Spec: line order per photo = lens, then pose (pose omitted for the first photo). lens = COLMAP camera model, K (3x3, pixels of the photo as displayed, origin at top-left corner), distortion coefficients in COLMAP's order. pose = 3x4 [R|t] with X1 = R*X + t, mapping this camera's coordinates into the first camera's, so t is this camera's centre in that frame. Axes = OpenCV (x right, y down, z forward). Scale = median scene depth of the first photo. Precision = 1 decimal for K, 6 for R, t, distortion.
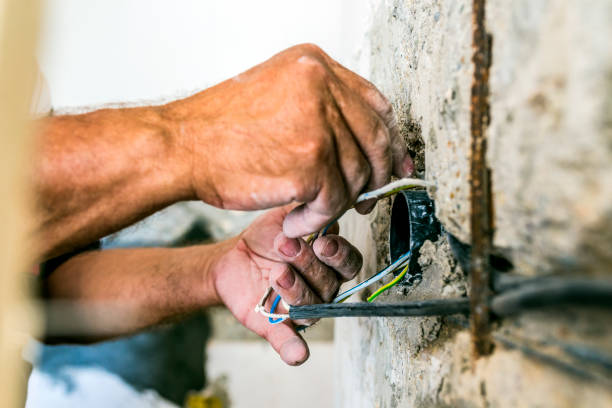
lens RADIAL K [[673.2, 0, 304.0], [0, 673.2, 205.0], [0, 0, 1]] dist [0.009218, 0.000000]
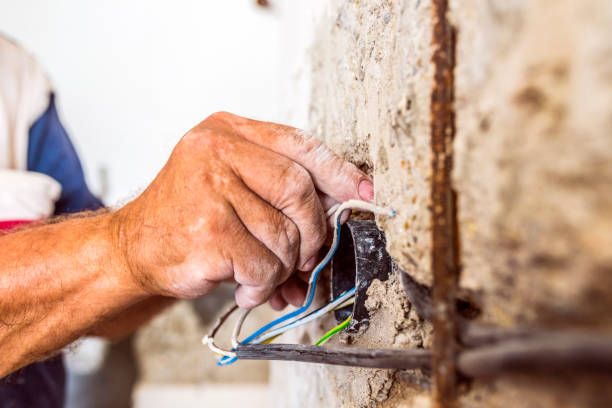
lens RADIAL K [[673.2, 0, 306.4], [0, 673.2, 200.5], [0, 0, 1]] dist [0.009218, 0.000000]
pose [[0.996010, 0.011943, 0.088440, 0.024981], [-0.006717, 0.998226, -0.059161, 0.005091], [-0.088990, 0.058331, 0.994323, 0.198287]]
